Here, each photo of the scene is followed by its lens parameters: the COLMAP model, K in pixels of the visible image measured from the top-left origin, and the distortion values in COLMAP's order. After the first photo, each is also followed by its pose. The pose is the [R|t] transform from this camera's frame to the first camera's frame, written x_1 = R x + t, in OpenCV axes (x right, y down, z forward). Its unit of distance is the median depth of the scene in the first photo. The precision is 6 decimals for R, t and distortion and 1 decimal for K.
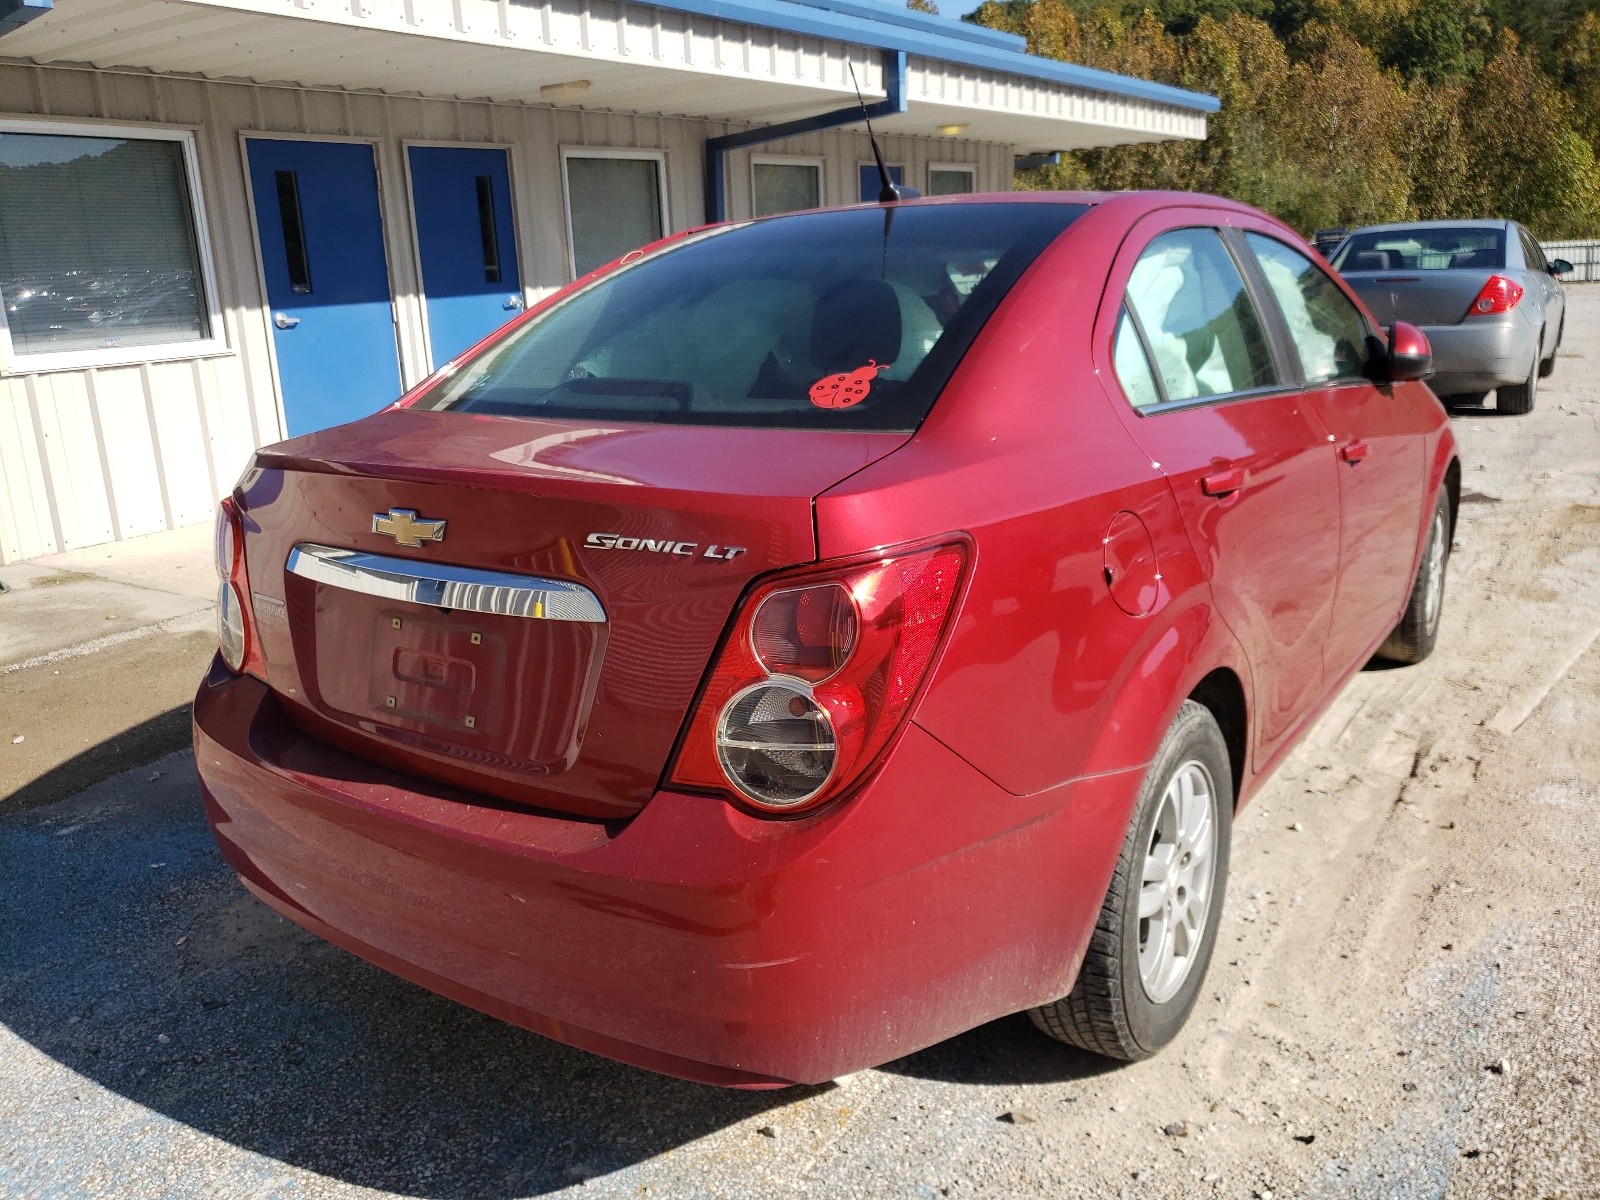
lens RADIAL K [[1327.1, 0, 800.0], [0, 1327.1, 600.0], [0, 0, 1]] dist [0.019094, -0.007437]
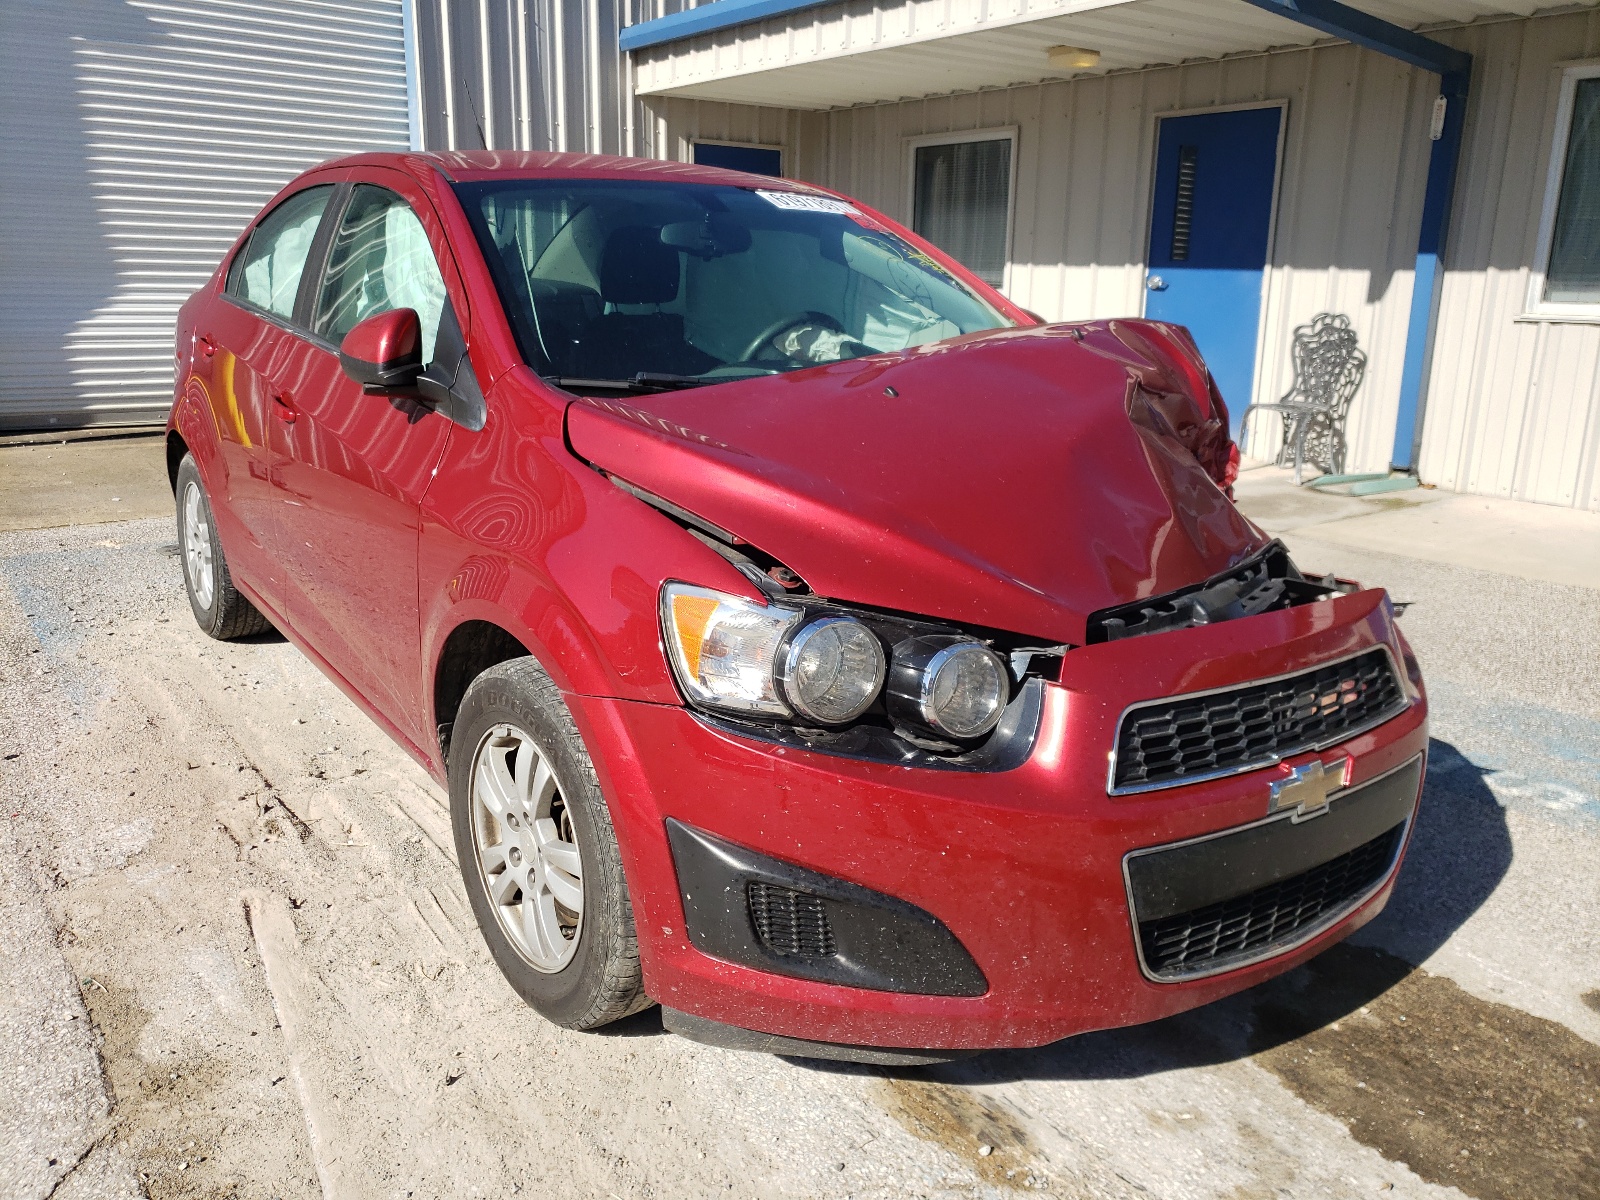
lens RADIAL K [[1327.1, 0, 800.0], [0, 1327.1, 600.0], [0, 0, 1]] dist [0.019094, -0.007437]
pose [[-0.374600, 0.261350, -0.889590, 0.983431], [-0.245179, 0.897377, 0.366880, -0.368039], [0.894182, 0.355542, -0.272080, 1.359103]]
